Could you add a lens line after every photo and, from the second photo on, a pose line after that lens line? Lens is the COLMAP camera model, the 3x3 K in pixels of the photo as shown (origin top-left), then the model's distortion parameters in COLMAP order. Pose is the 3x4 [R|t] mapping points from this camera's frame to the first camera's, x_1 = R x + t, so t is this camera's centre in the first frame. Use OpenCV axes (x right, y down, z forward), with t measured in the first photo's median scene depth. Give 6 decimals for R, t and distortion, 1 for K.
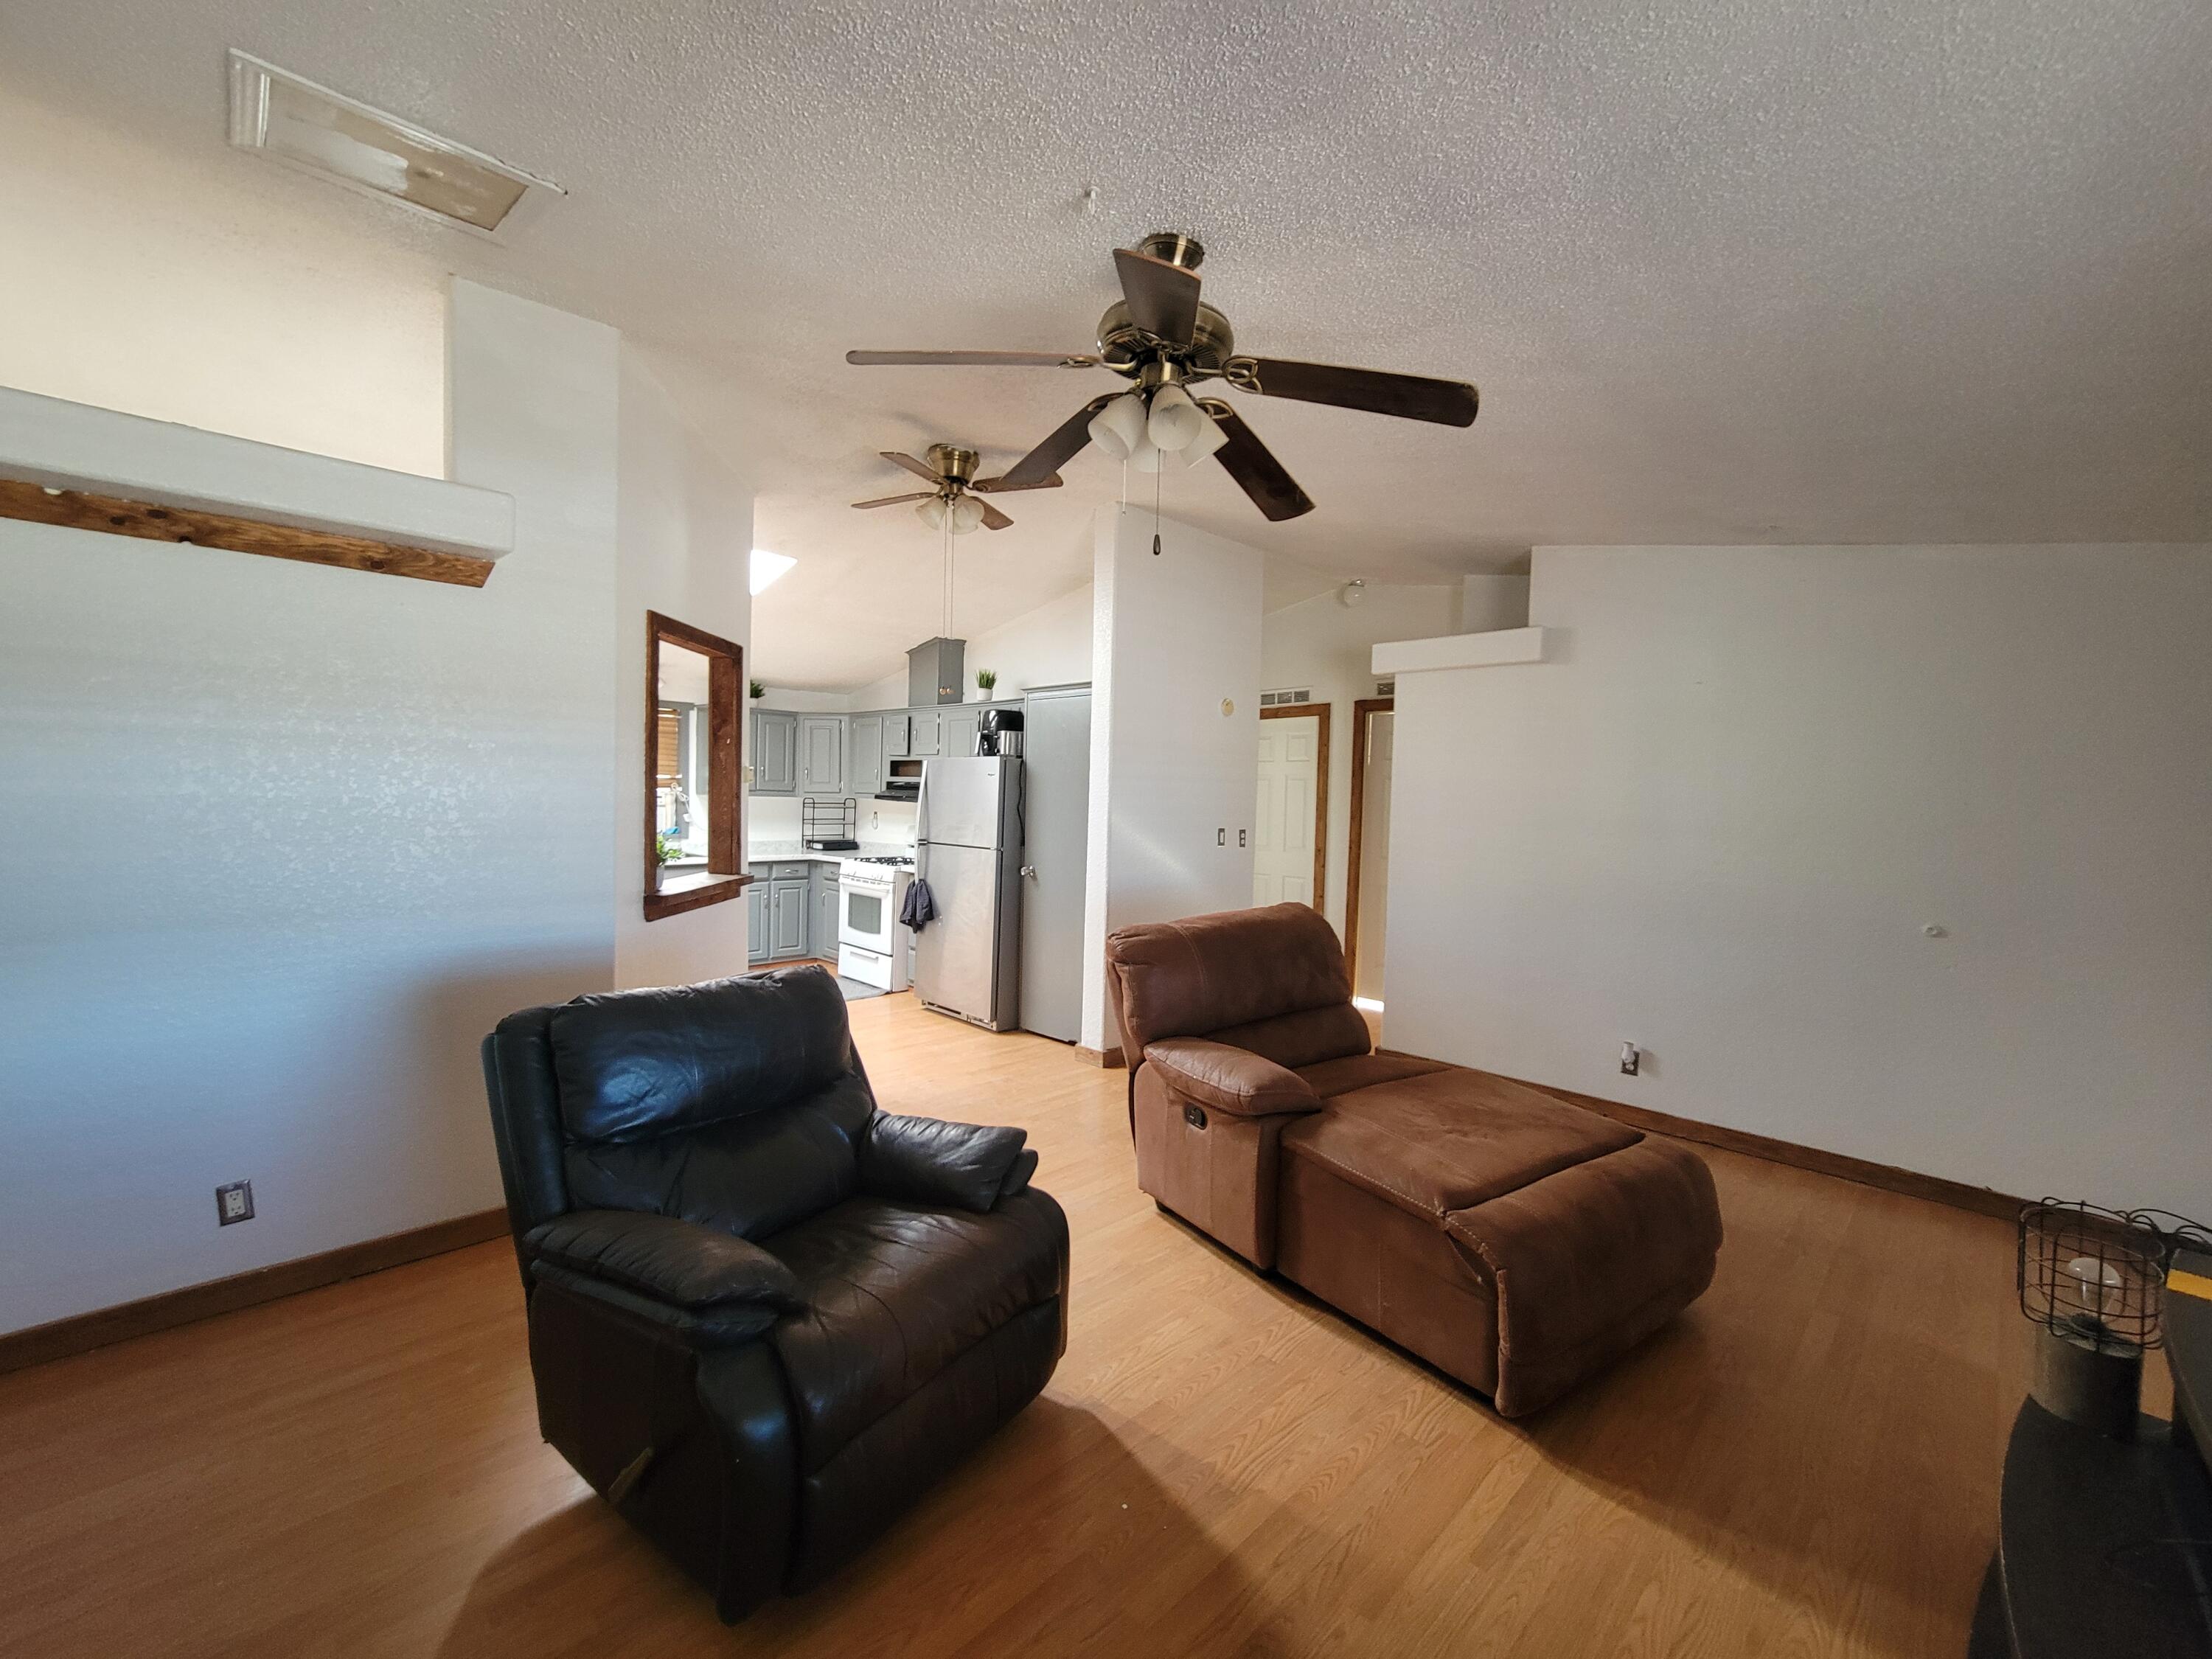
lens RADIAL K [[907.3, 0, 1109.7], [0, 907.3, 822.2], [0, 0, 1]] dist [-0.001341, 0.000667]
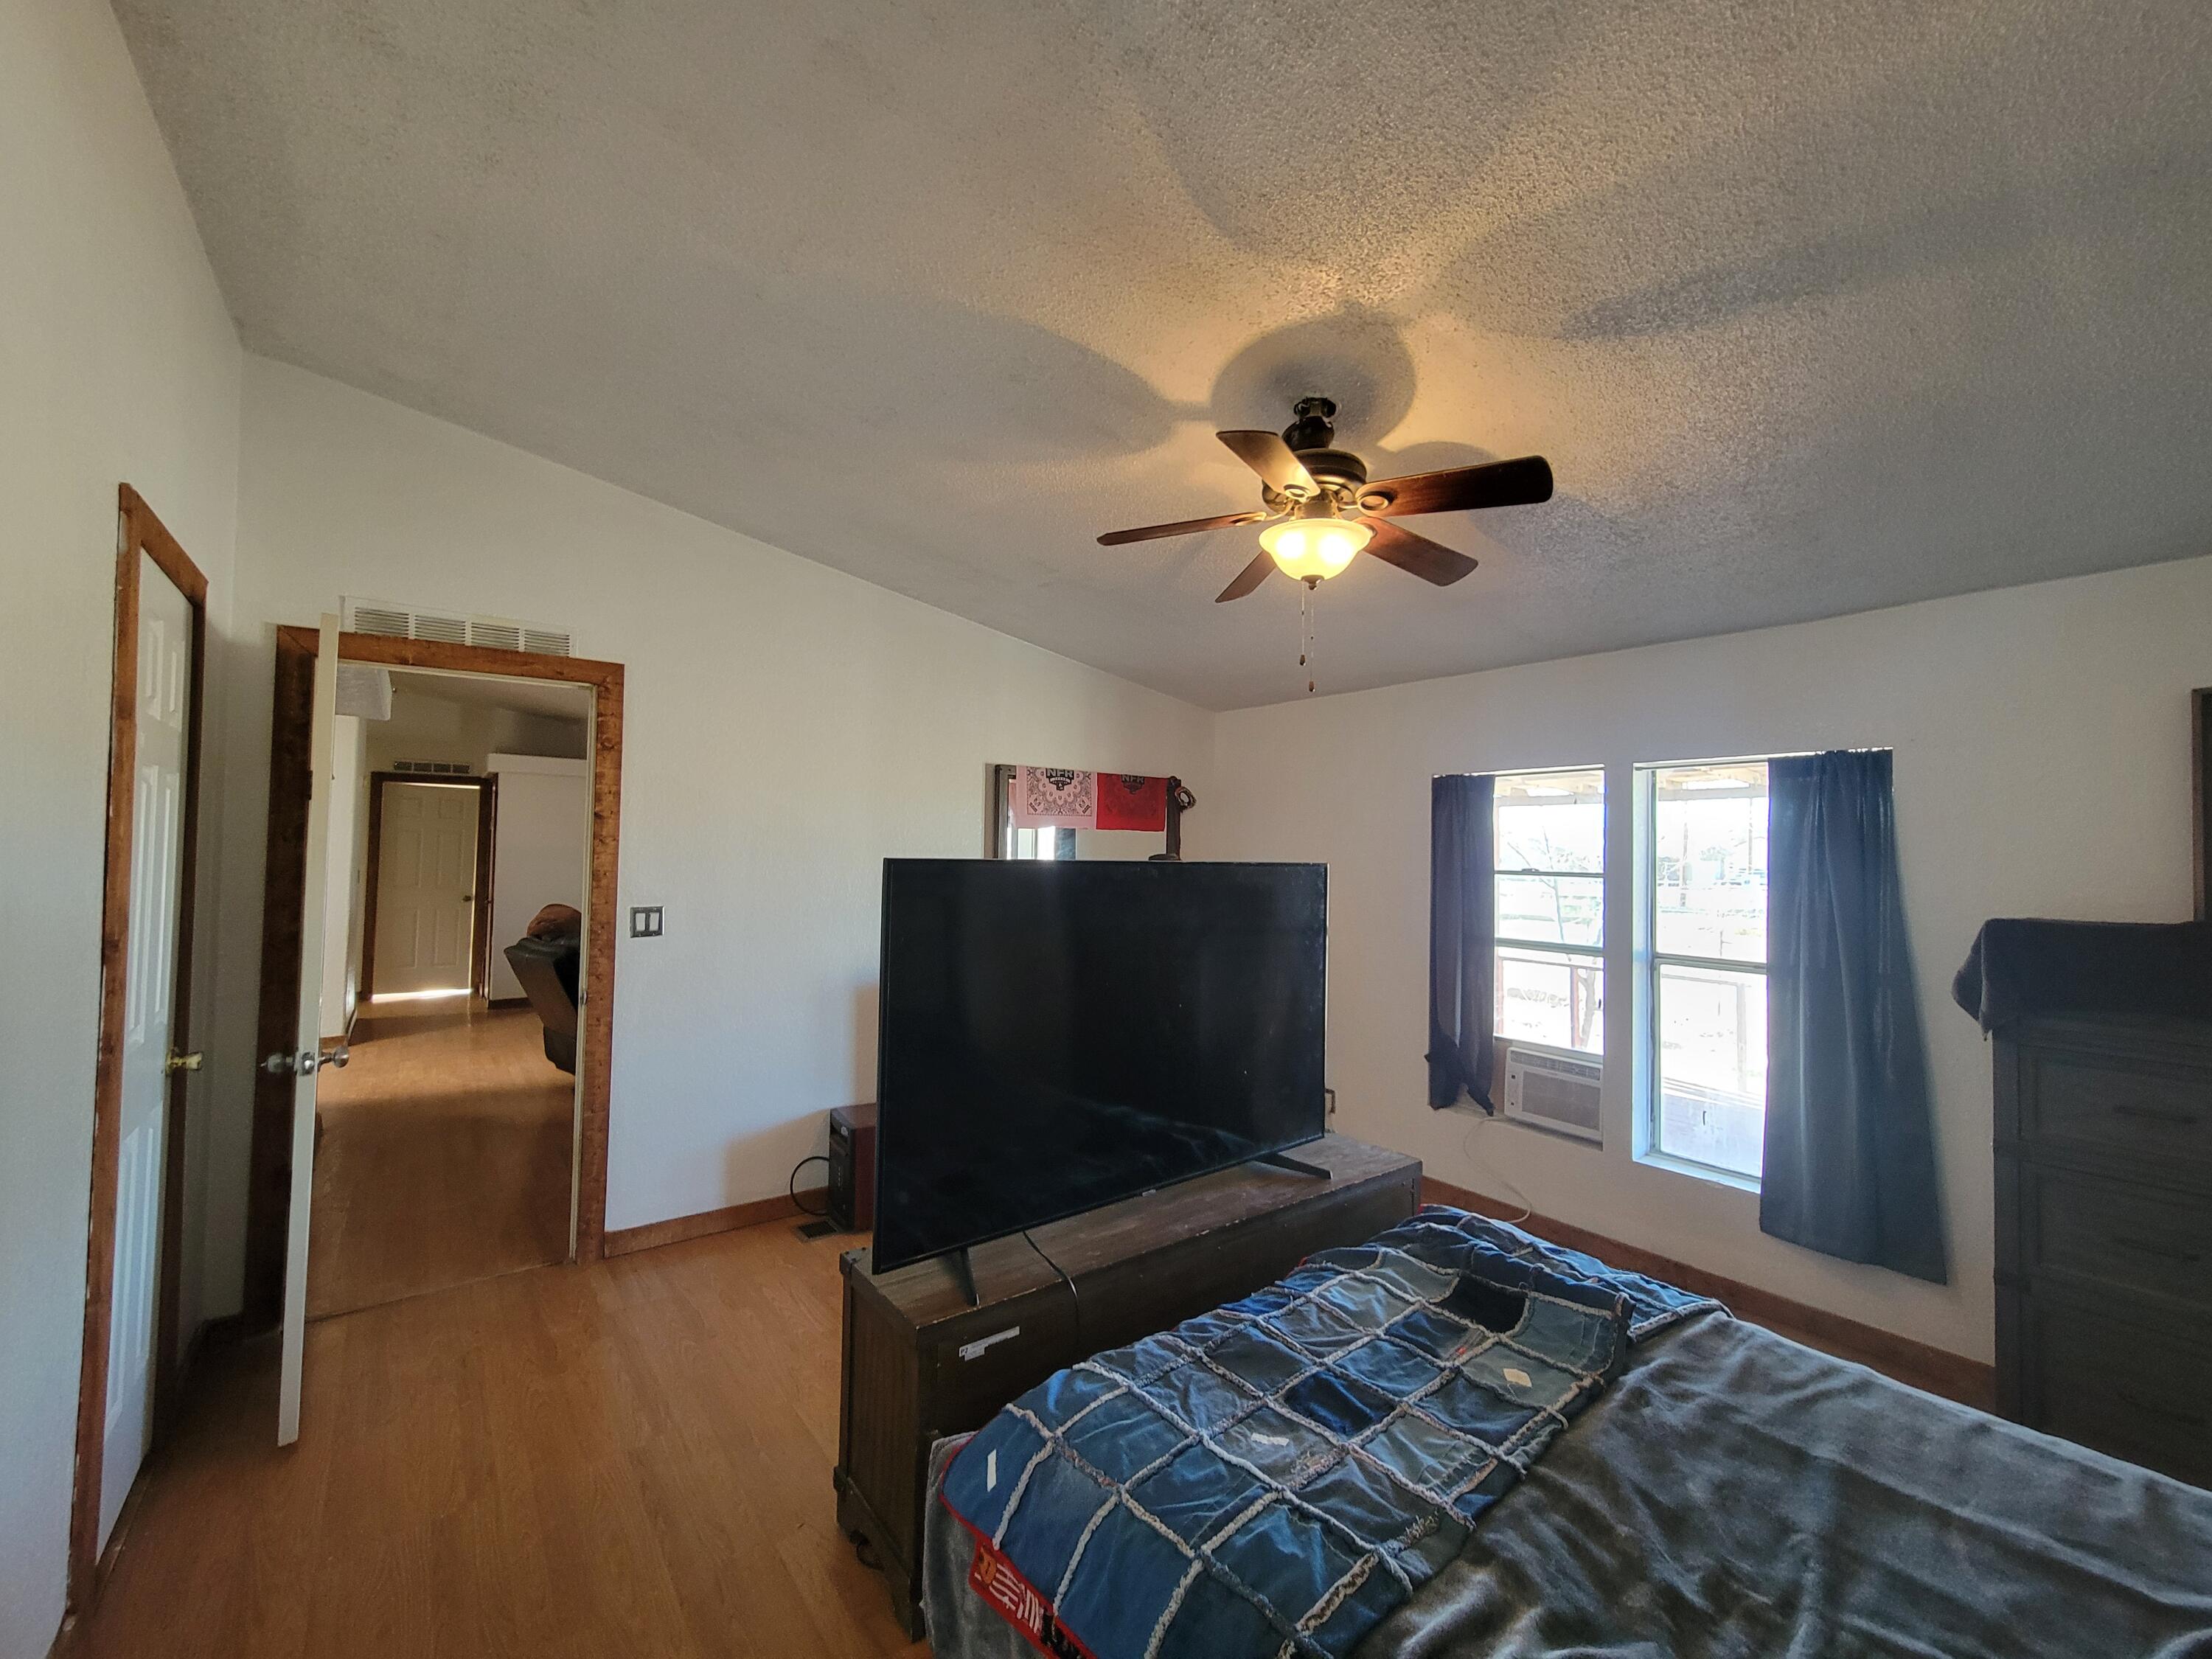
lens RADIAL K [[907.3, 0, 1104.1], [0, 907.3, 826.3], [0, 0, 1]] dist [-0.001341, 0.000667]
pose [[0.135127, 0.009330, 0.990784, -0.883310], [0.021393, 0.999695, -0.012332, -0.014307], [-0.990597, 0.022863, 0.134886, -0.236928]]
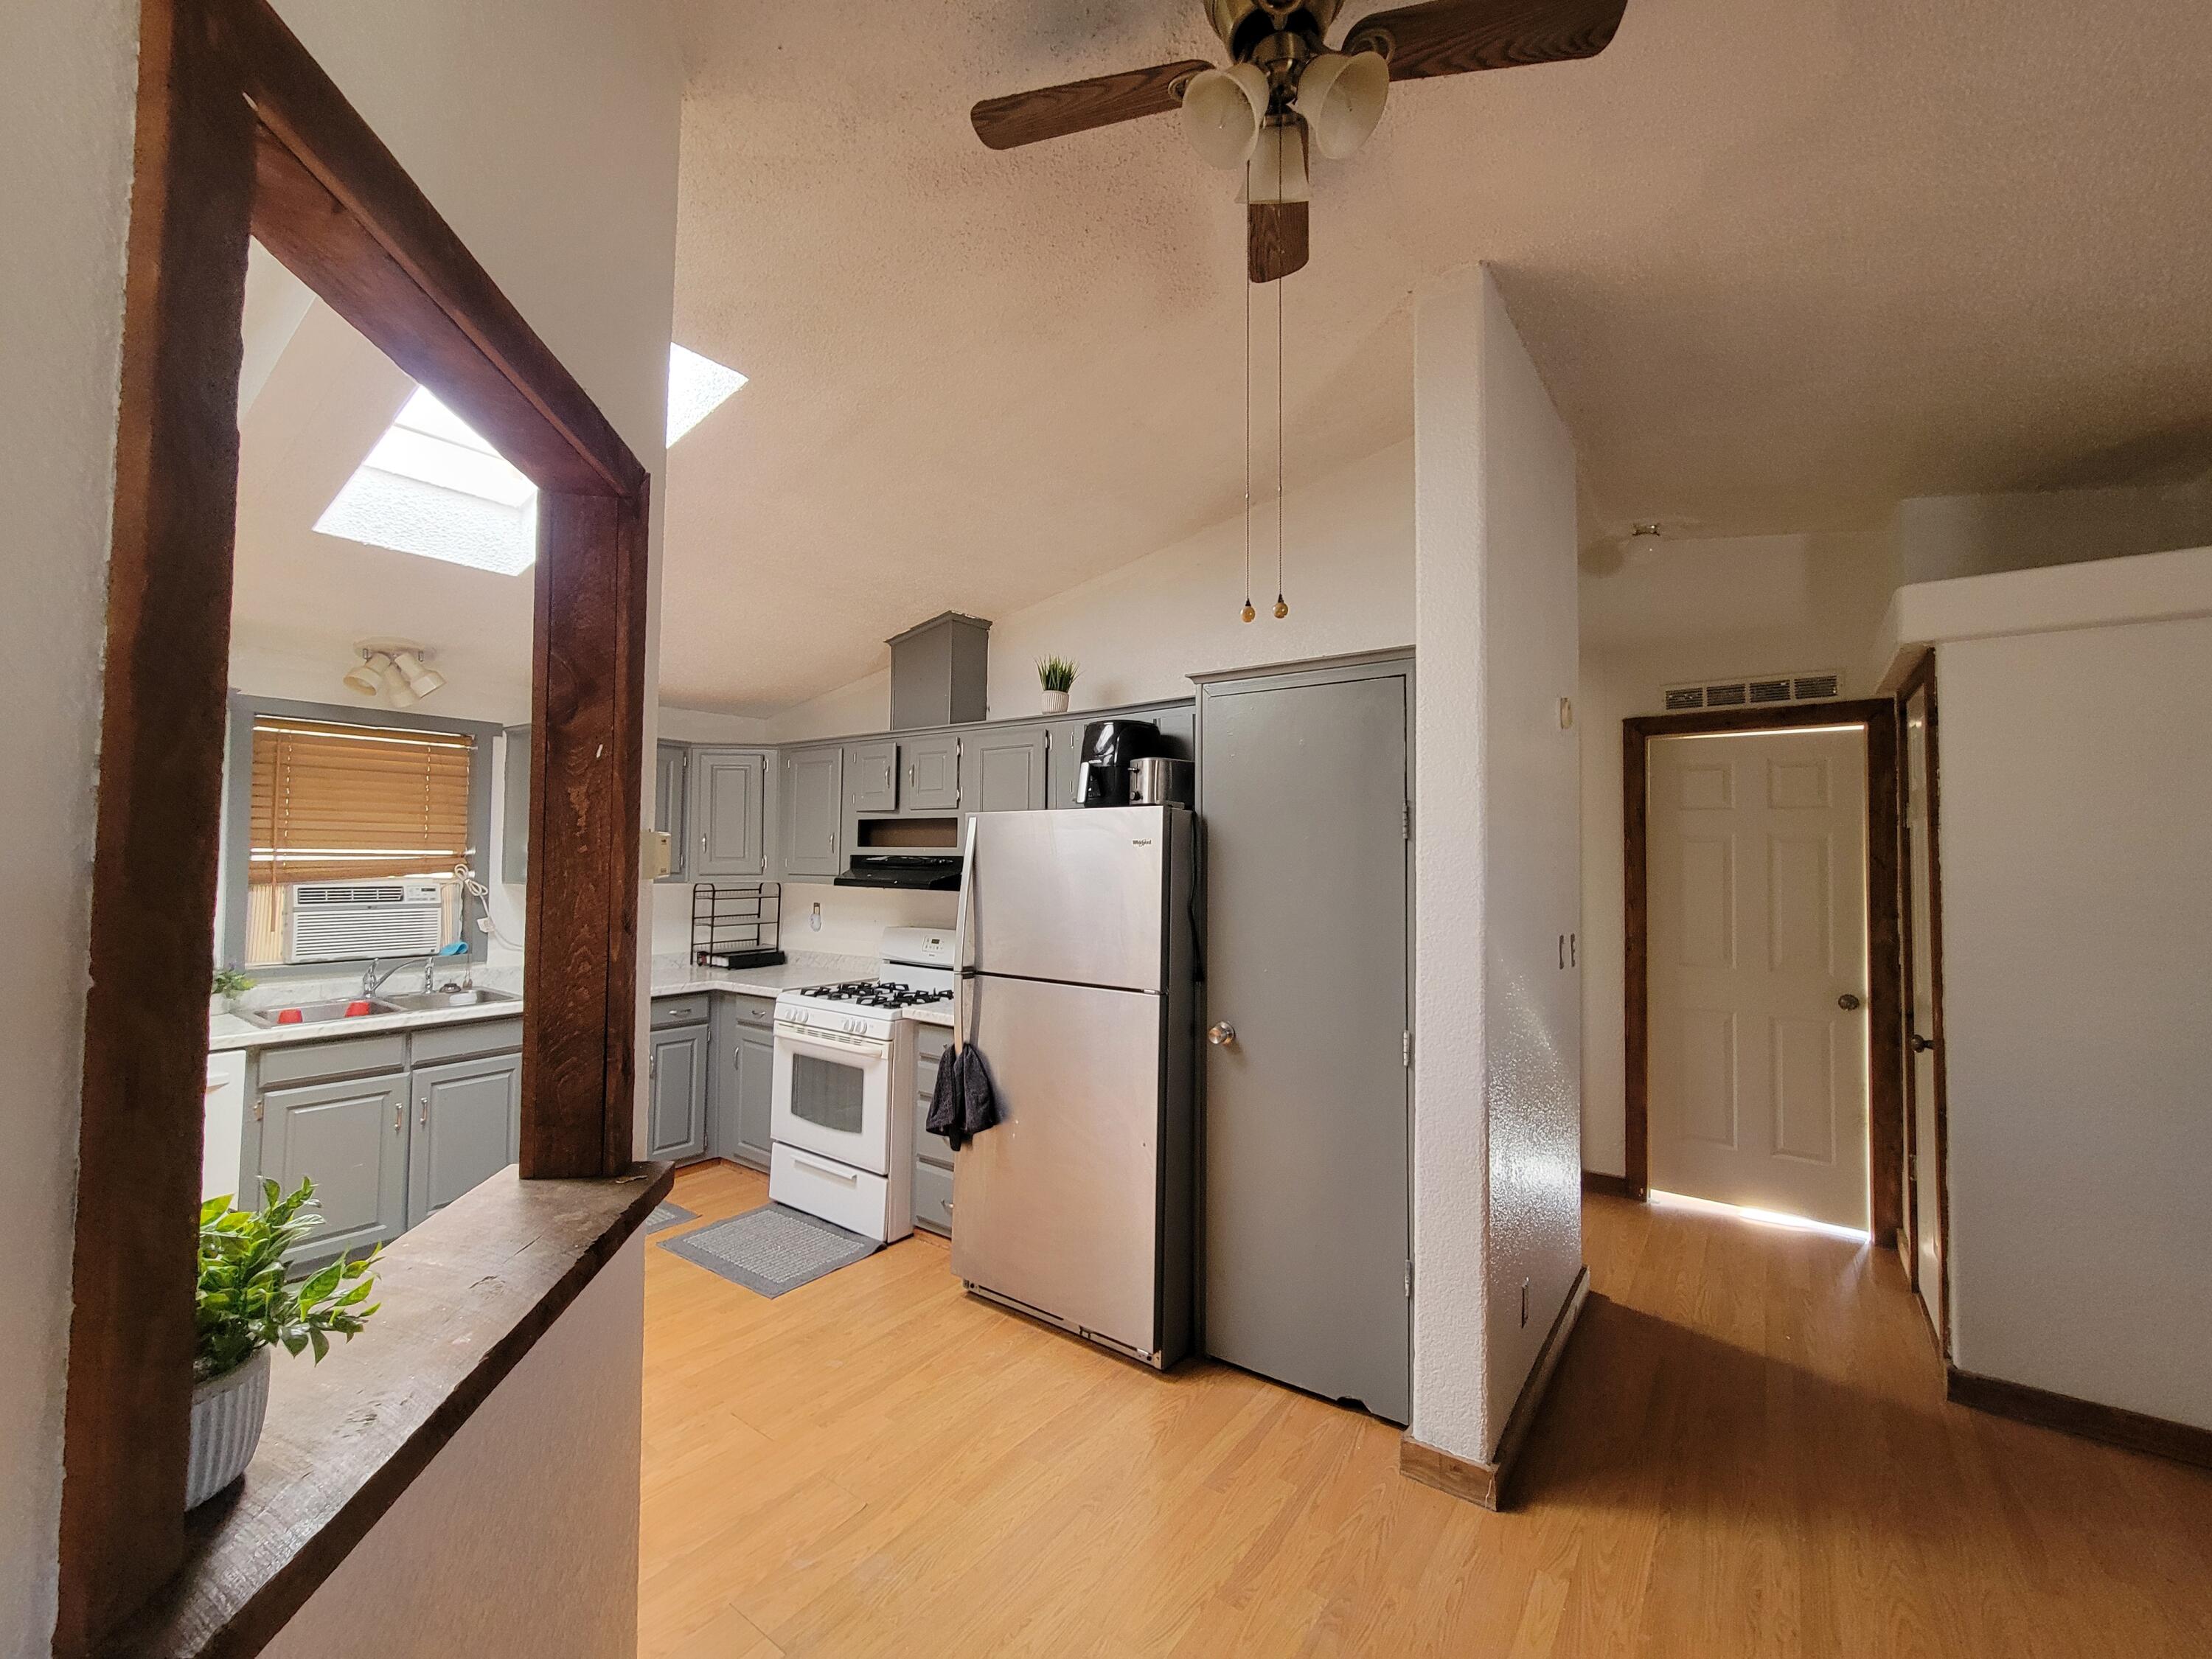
lens RADIAL K [[907.3, 0, 1109.1], [0, 907.3, 824.4], [0, 0, 1]] dist [-0.001341, 0.000667]
pose [[0.987810, -0.010734, 0.155293, -0.186556], [0.021024, 0.997679, -0.064773, -0.024924], [-0.154238, 0.067248, 0.985743, 0.419427]]
